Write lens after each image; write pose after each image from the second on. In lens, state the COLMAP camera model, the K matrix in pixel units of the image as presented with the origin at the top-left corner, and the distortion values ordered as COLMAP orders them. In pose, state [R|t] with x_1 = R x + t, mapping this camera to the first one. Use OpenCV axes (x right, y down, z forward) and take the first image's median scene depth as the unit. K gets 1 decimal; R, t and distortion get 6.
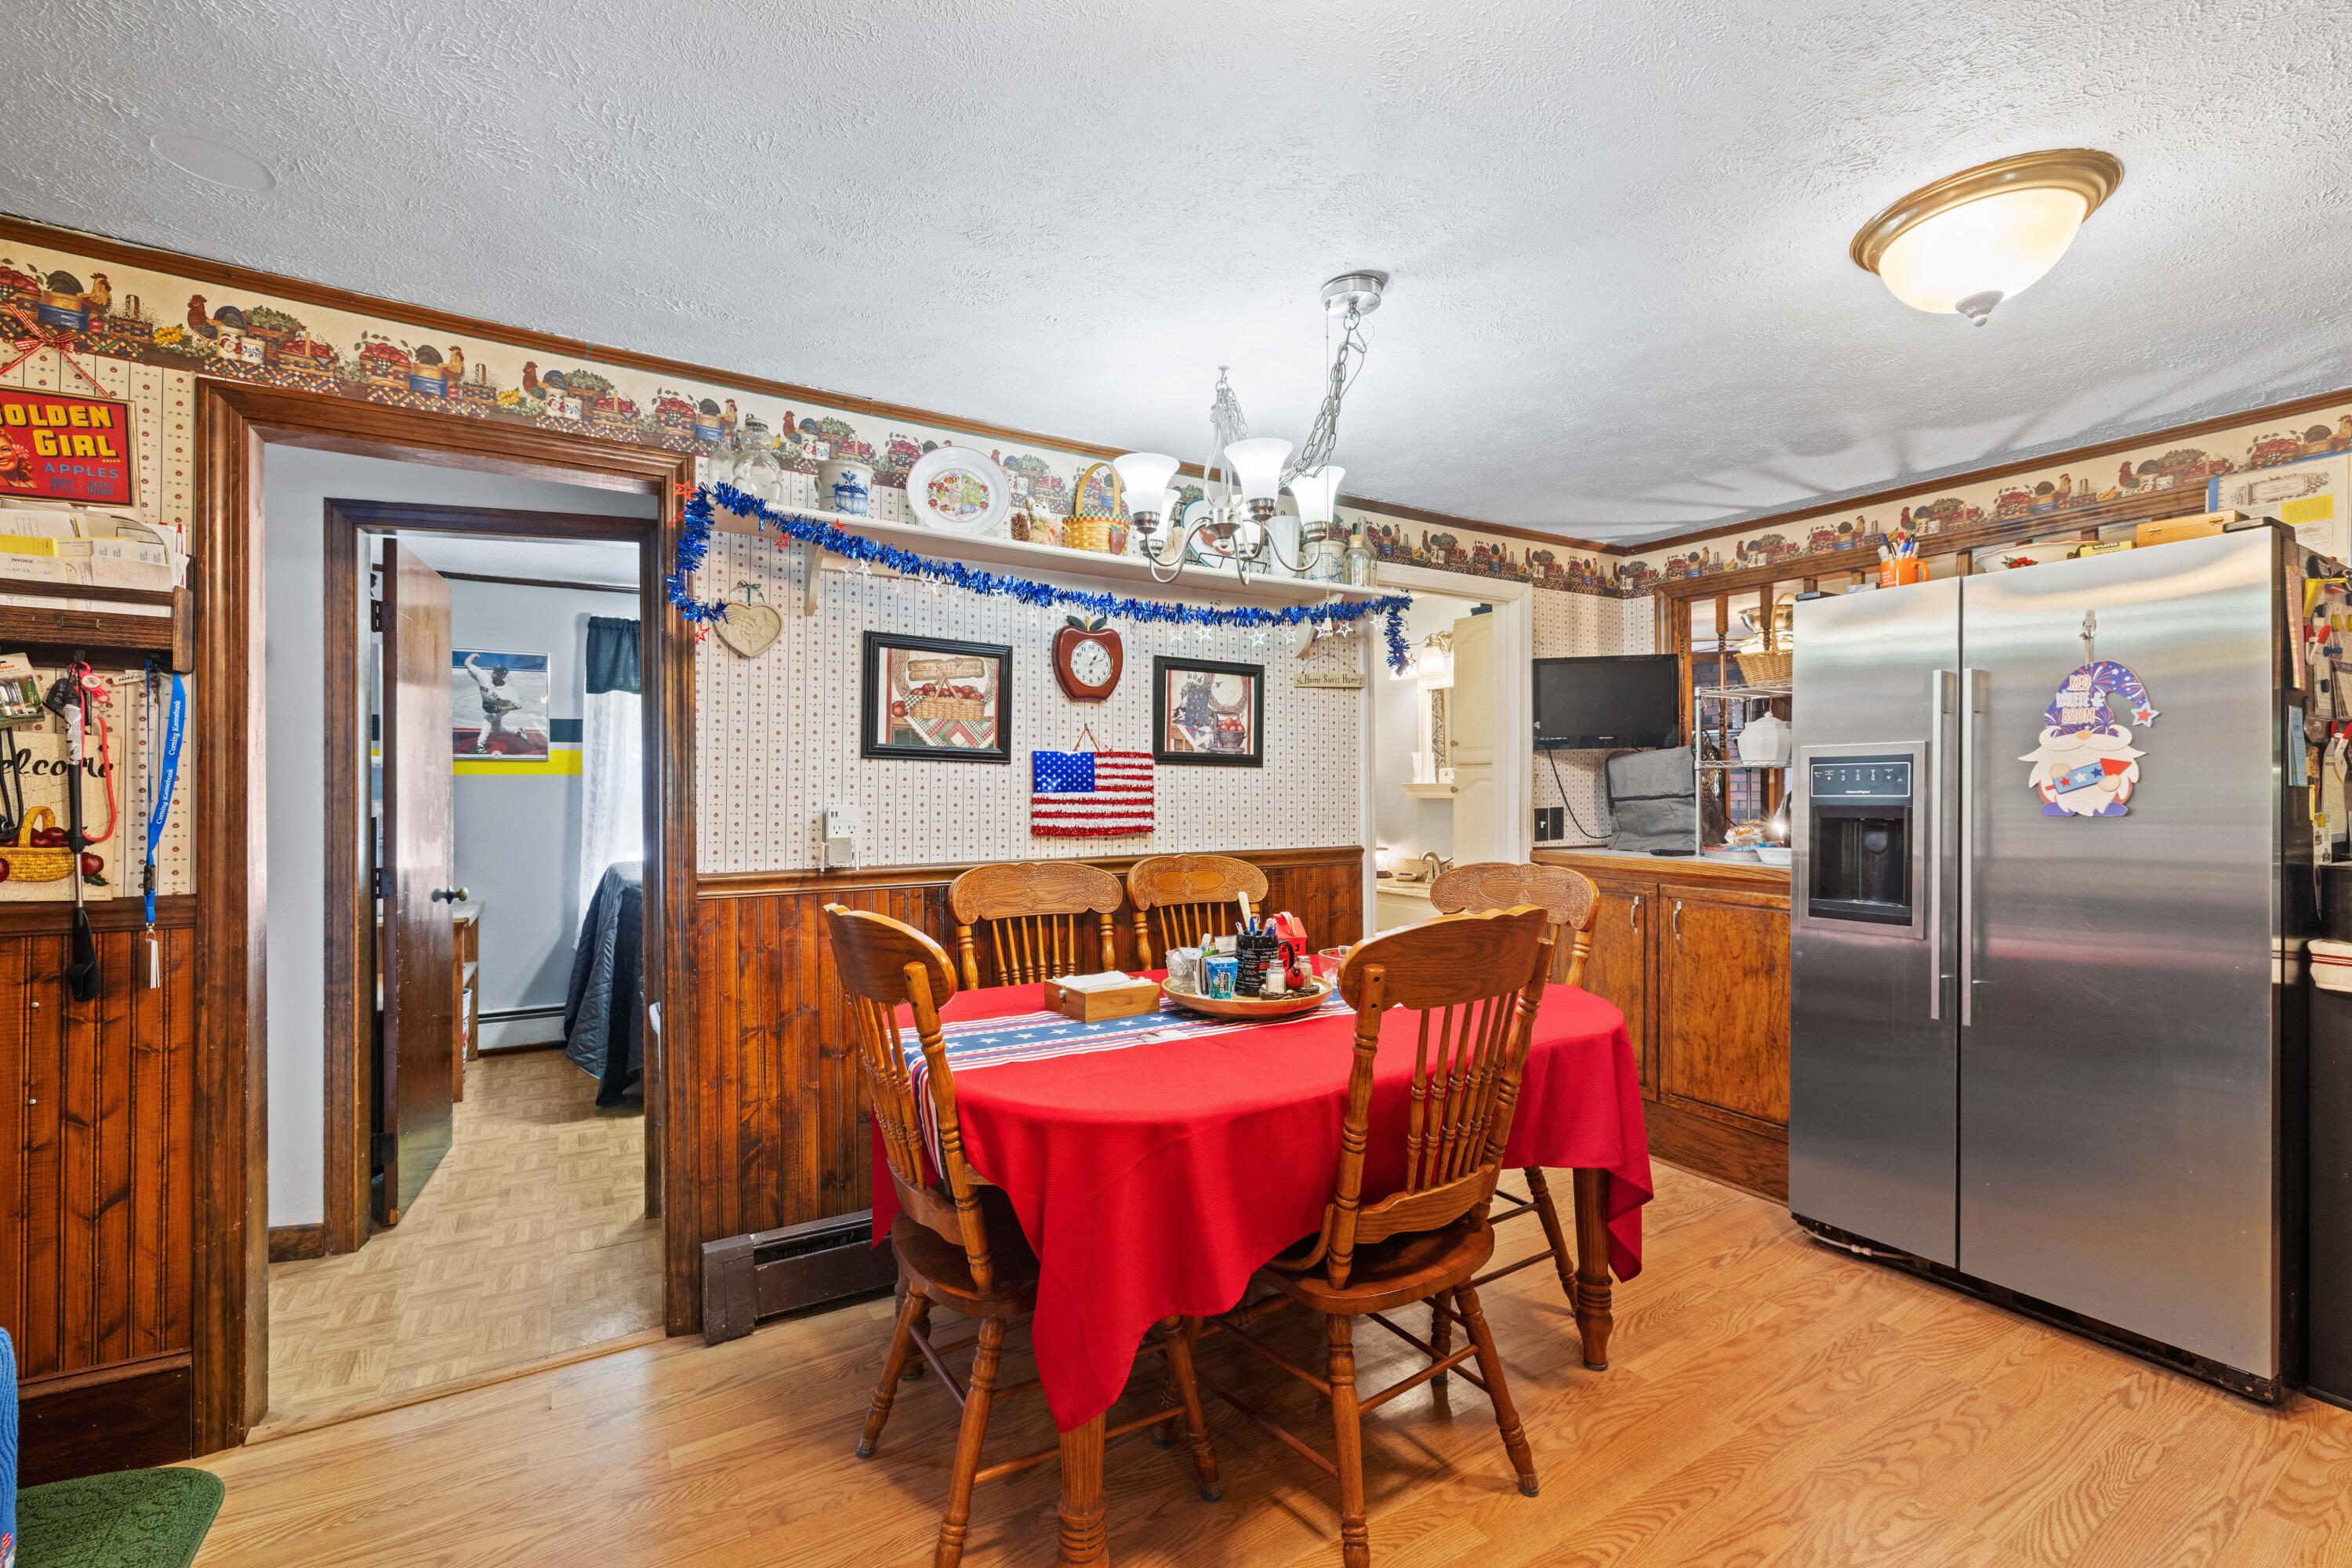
lens RADIAL K [[985.9, 0, 1168.3], [0, 985.9, 794.1], [0, 0, 1]] dist [-0.000548, 0.000470]
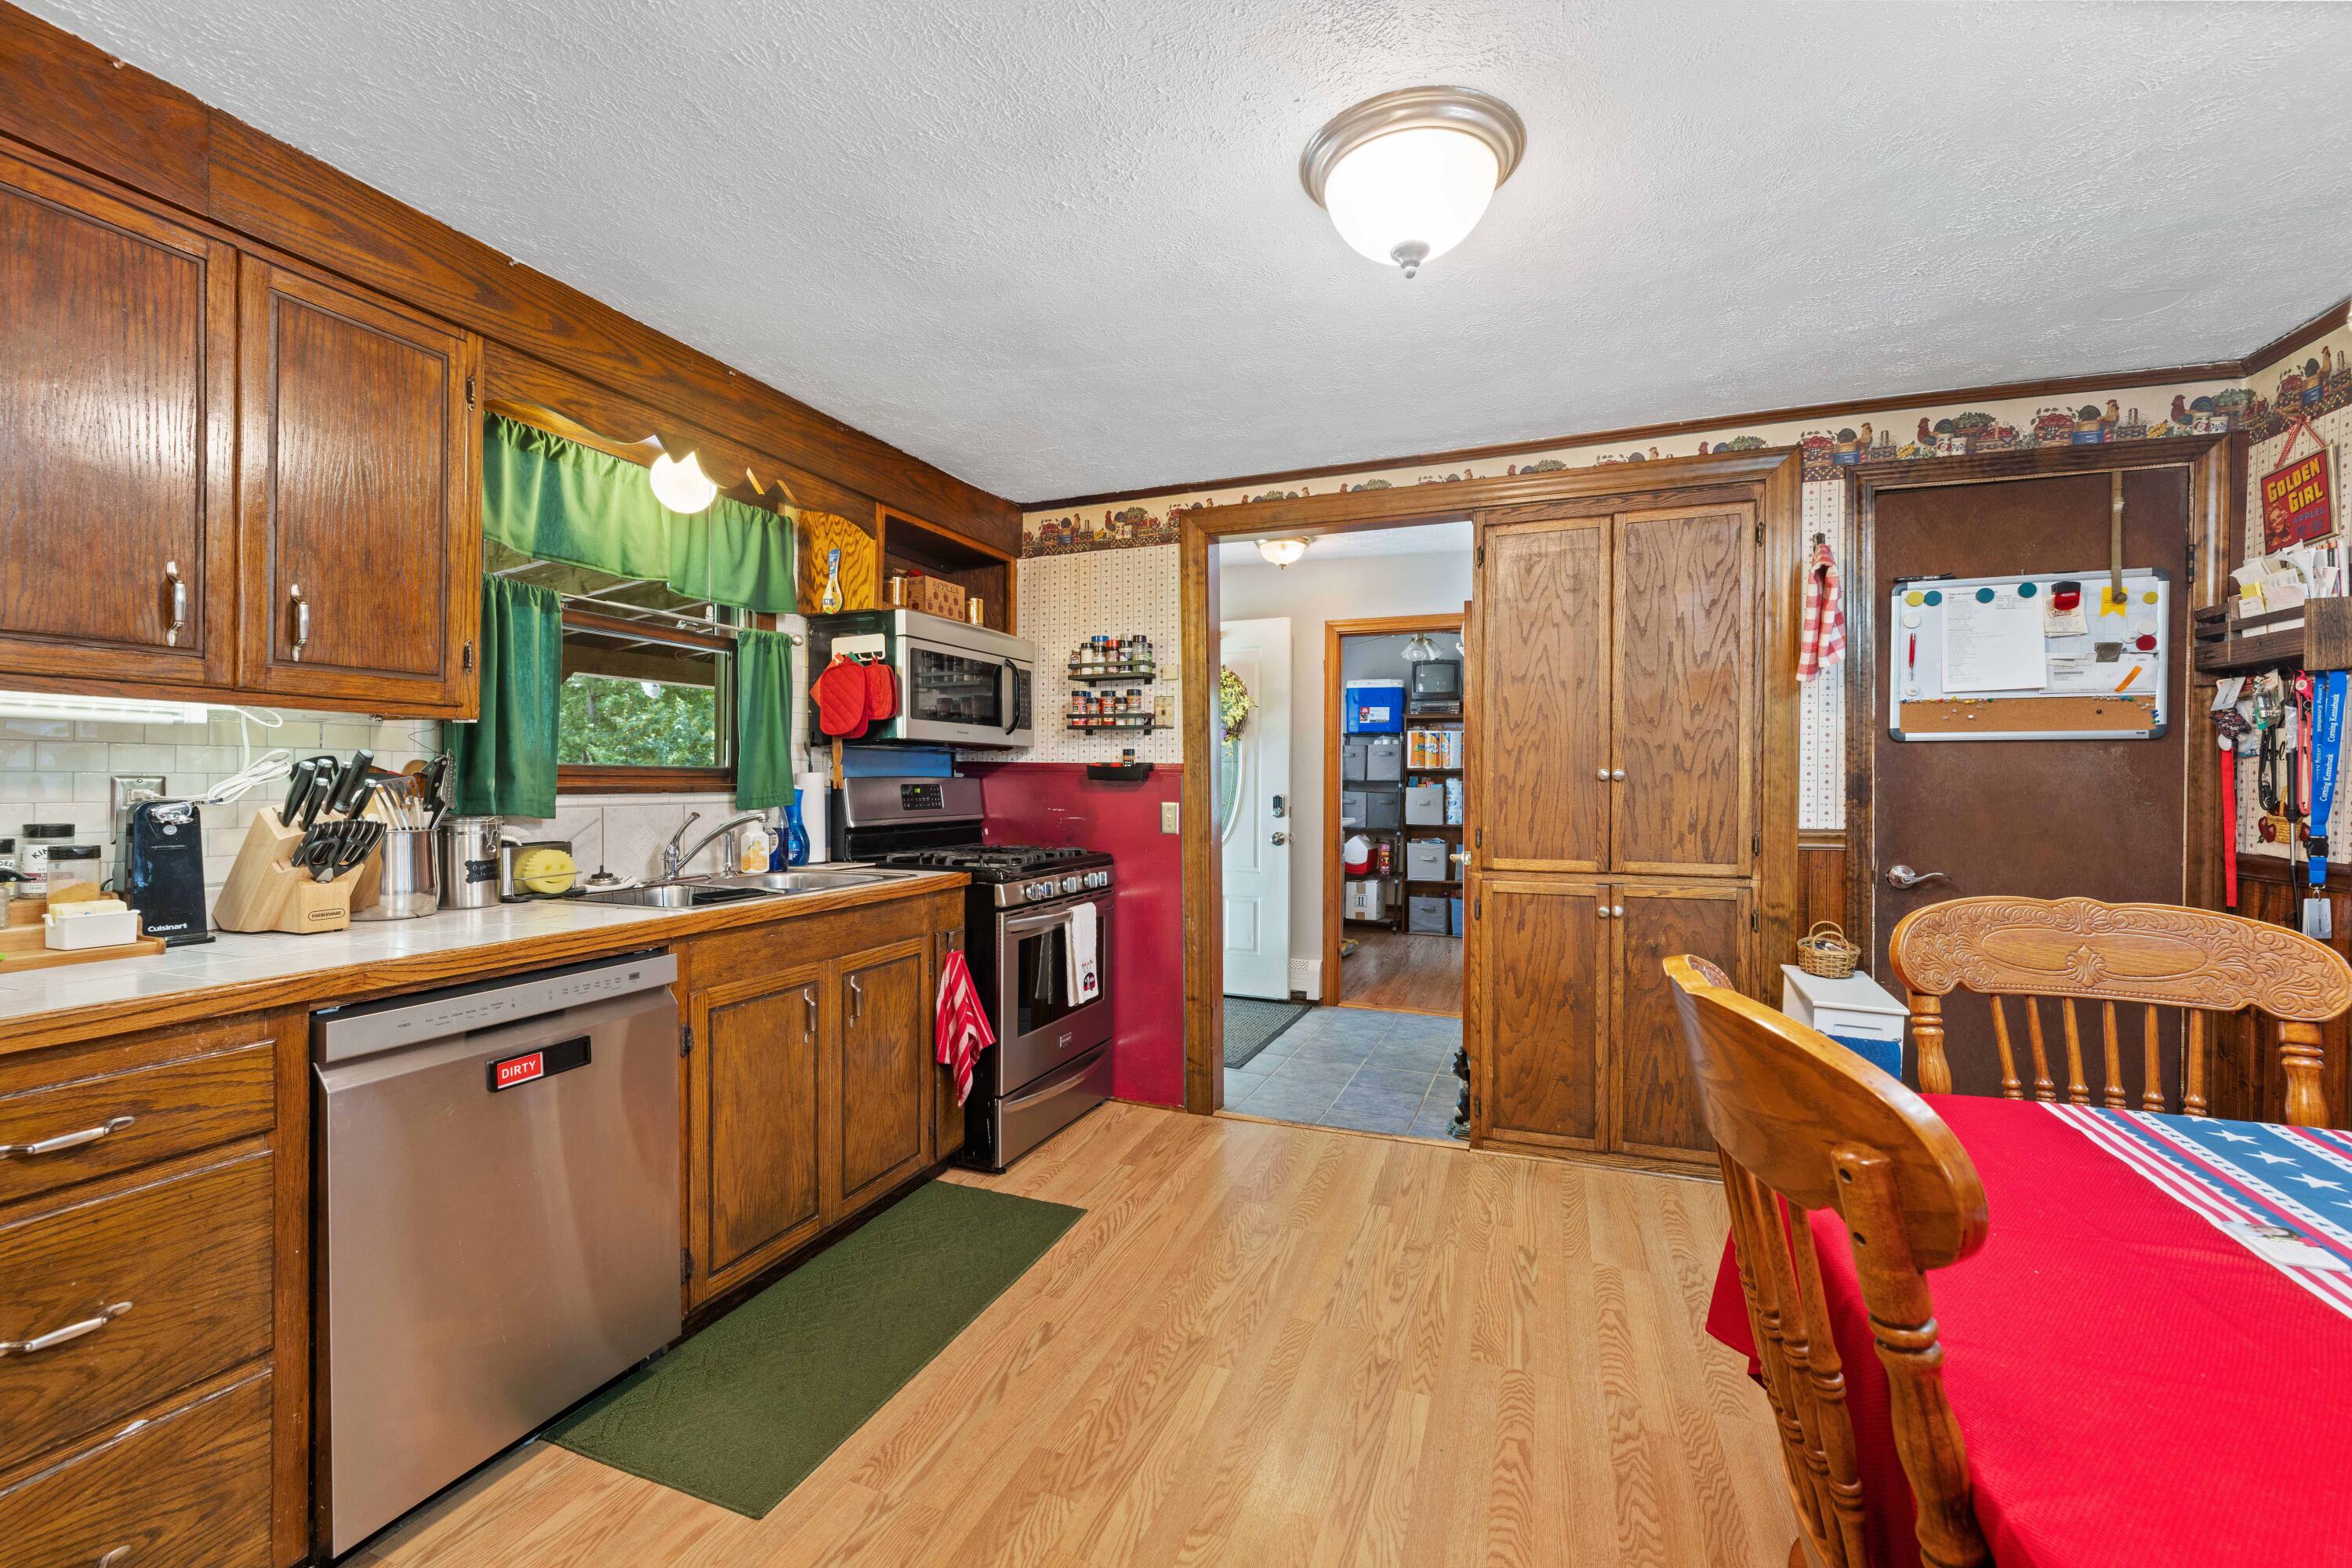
lens RADIAL K [[985.9, 0, 1169.4], [0, 985.9, 783.0], [0, 0, 1]] dist [-0.000548, 0.000470]
pose [[-0.787701, 0.000048, -0.616058, 0.529686], [-0.004692, 0.999971, 0.006077, 0.005143], [0.616040, 0.007677, -0.787677, 0.733552]]
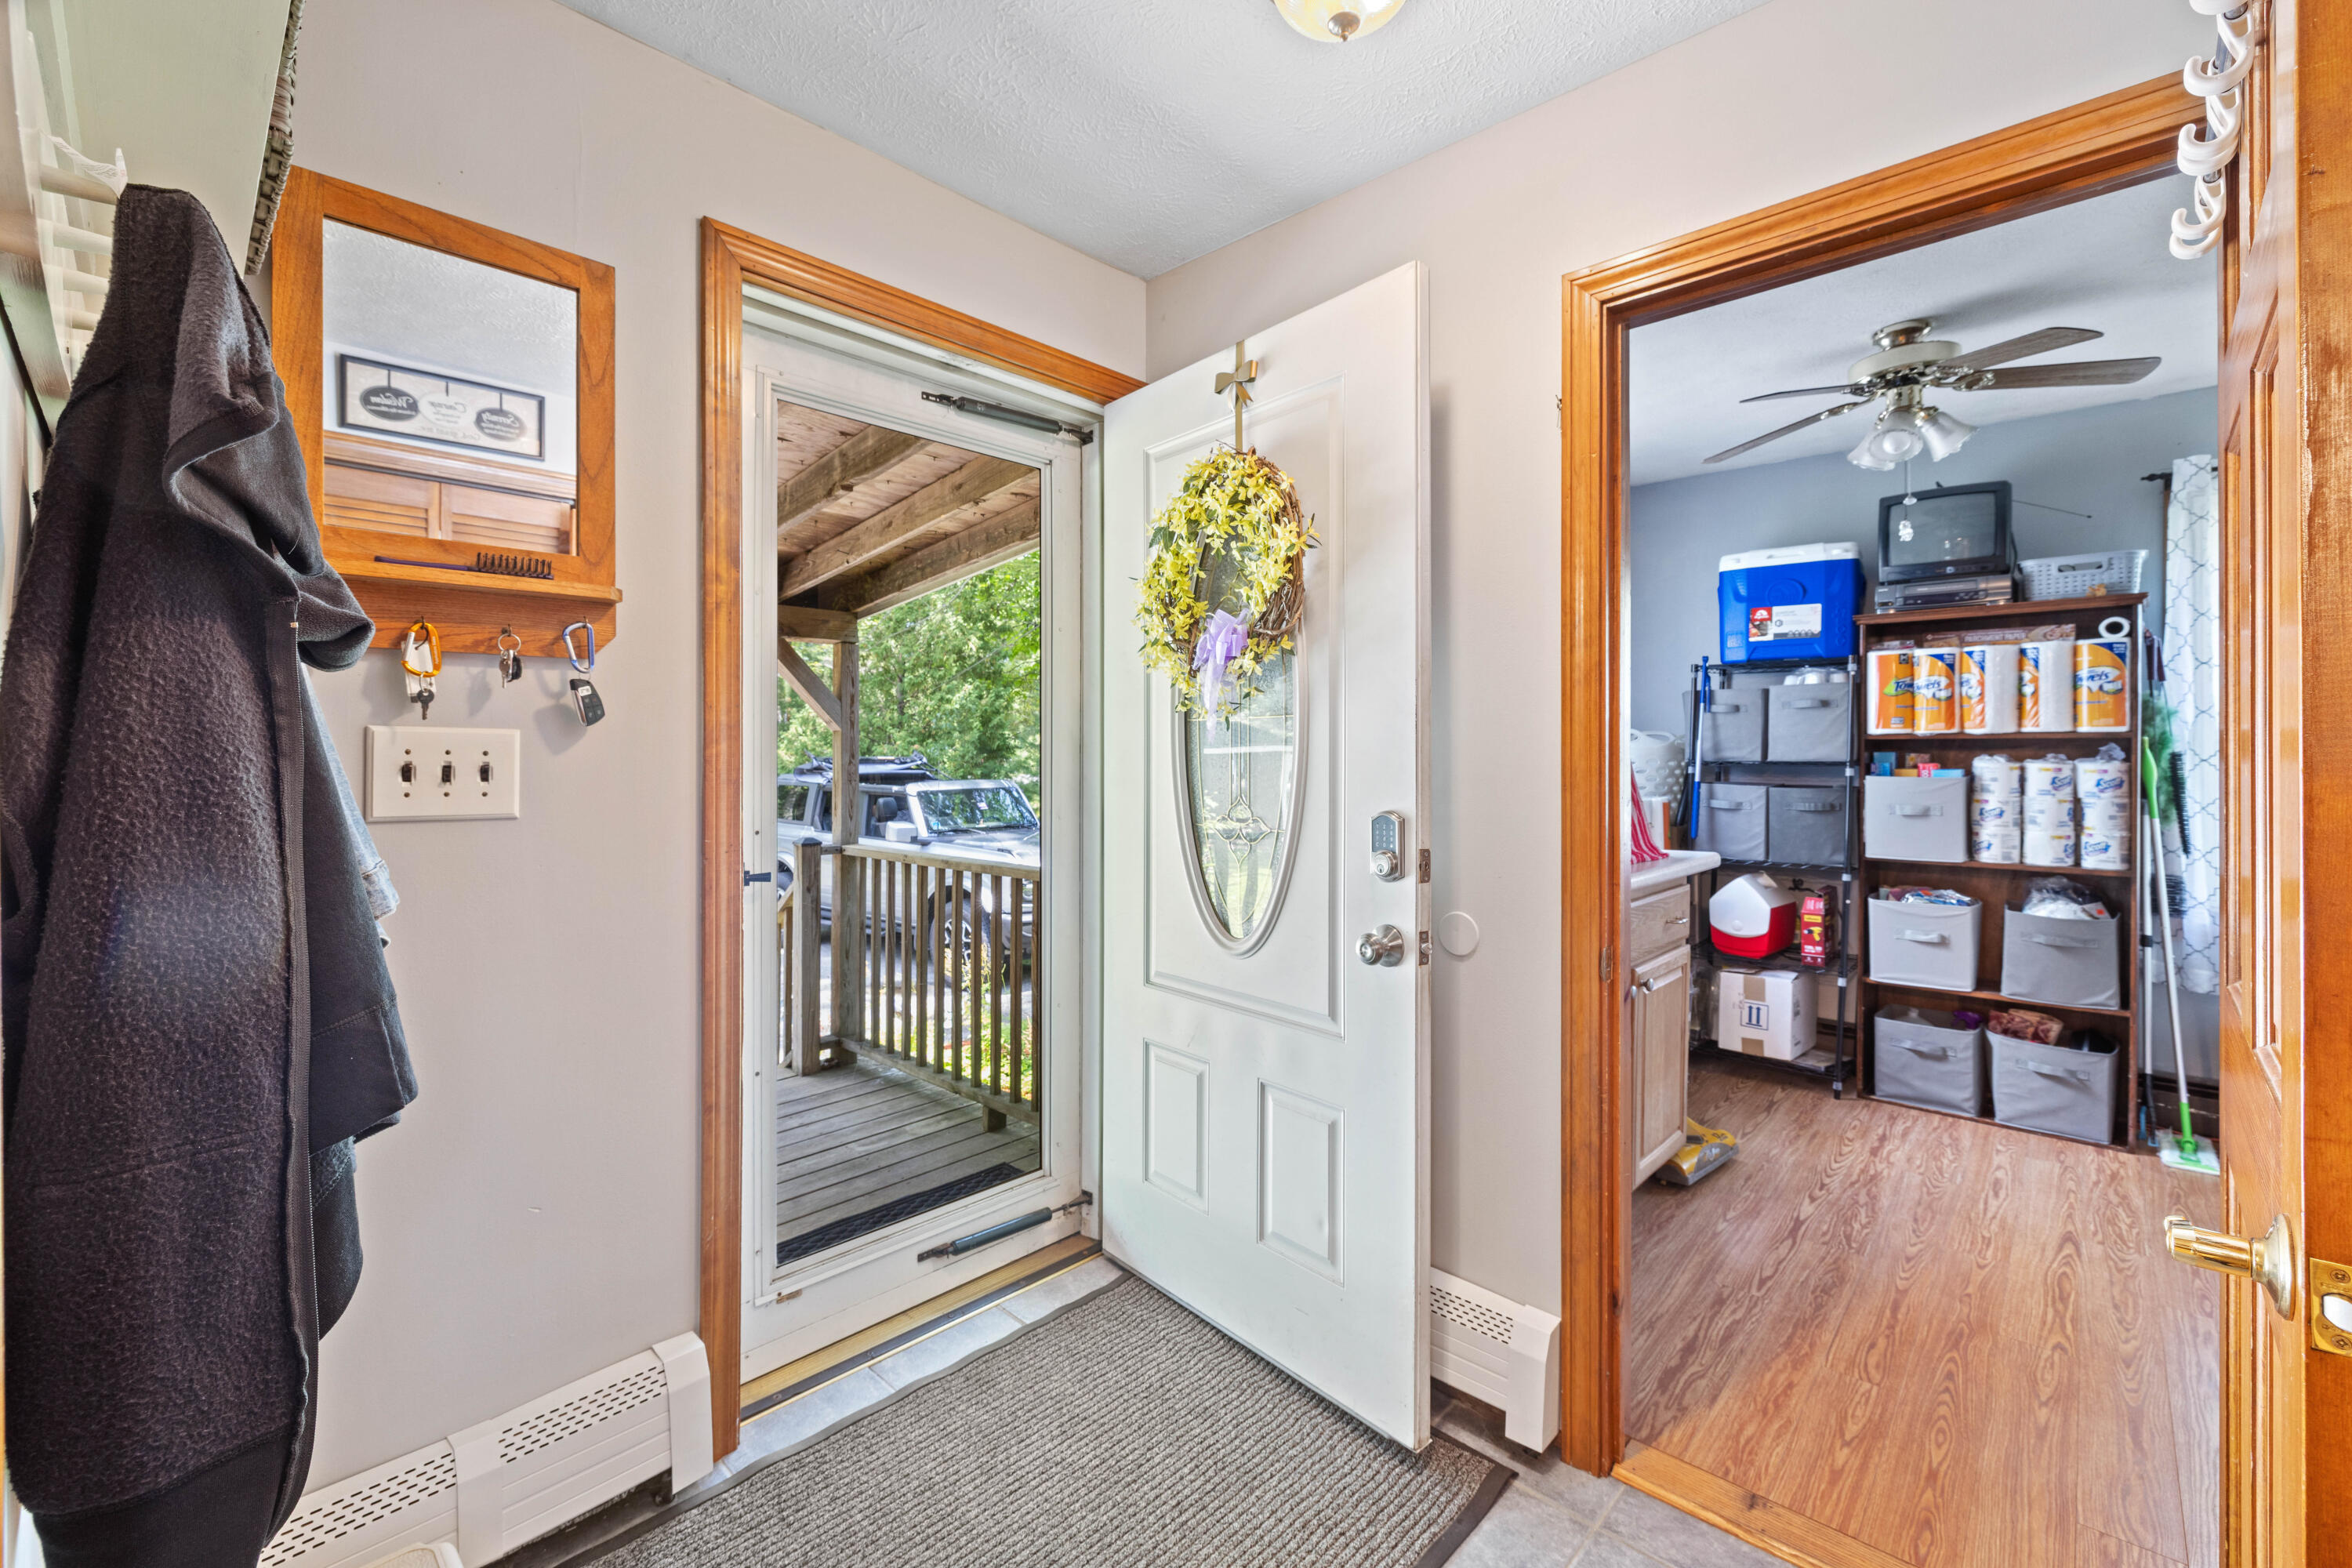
lens RADIAL K [[967.3, 0, 1191.4], [0, 967.3, 759.1], [0, 0, 1]] dist [-0.003446, -0.000448]
pose [[-0.959489, 0.001400, -0.281742, -0.551044], [0.001102, 0.999999, 0.001217, 0.006501], [0.281743, 0.000857, -0.959490, -0.116119]]
